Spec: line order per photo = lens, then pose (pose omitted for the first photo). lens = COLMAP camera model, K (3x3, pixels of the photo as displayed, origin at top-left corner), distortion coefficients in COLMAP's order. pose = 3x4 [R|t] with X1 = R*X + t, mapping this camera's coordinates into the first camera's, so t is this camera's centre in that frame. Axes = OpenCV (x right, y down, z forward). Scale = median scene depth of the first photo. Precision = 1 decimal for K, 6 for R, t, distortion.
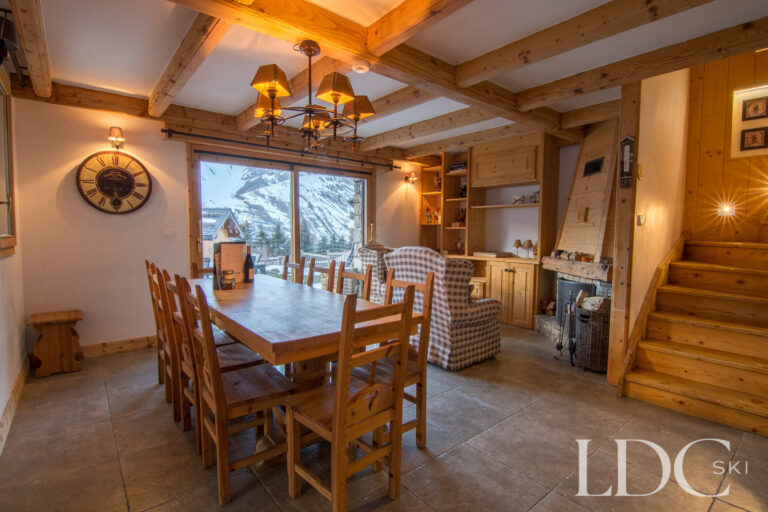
lens RADIAL K [[384.1, 0, 381.8], [0, 384.1, 256.2], [0, 0, 1]] dist [-0.000083, 0.000352]
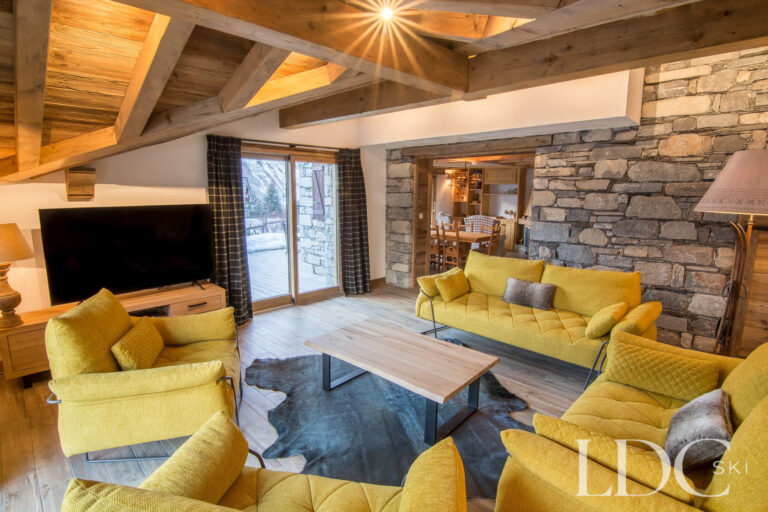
lens RADIAL K [[384.1, 0, 383.4], [0, 384.1, 255.5], [0, 0, 1]] dist [-0.000083, 0.000352]
pose [[0.994631, -0.024612, 0.100517, -0.531266], [0.013747, 0.994121, 0.107395, -0.031704], [-0.102569, -0.105436, 0.989122, -1.032731]]
